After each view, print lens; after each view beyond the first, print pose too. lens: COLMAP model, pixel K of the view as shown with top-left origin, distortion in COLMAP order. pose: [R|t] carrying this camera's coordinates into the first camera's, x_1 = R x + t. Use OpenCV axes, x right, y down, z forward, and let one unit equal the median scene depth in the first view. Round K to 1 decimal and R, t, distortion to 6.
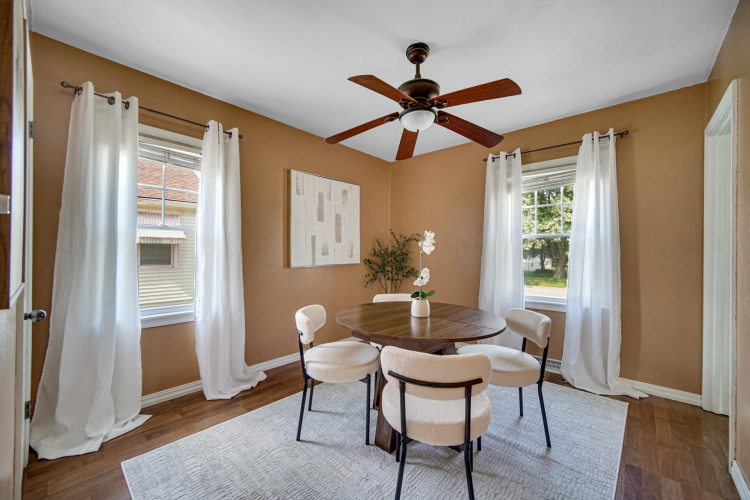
lens RADIAL K [[295.9, 0, 372.1], [0, 295.9, 249.9], [0, 0, 1]] dist [-0.000037, 0.000098]
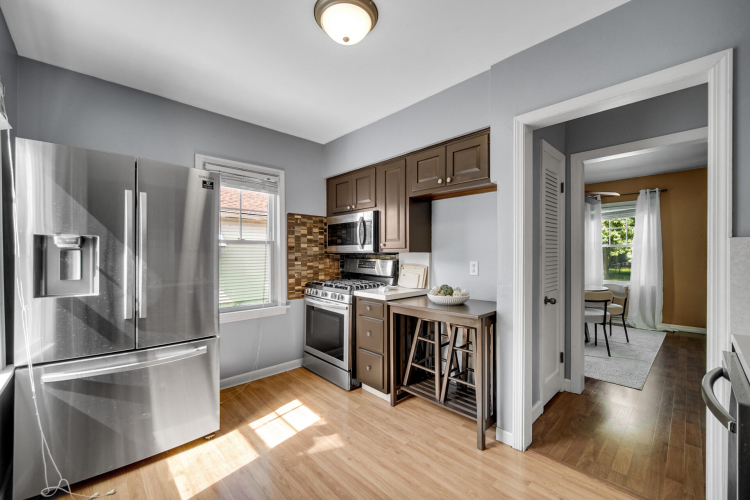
lens RADIAL K [[295.9, 0, 377.1], [0, 295.9, 253.8], [0, 0, 1]] dist [-0.000037, 0.000098]
pose [[0.997149, -0.004877, -0.075305, -0.765448], [0.005225, 0.999977, 0.004425, -0.018016], [0.075281, -0.004806, 0.997151, -0.936192]]
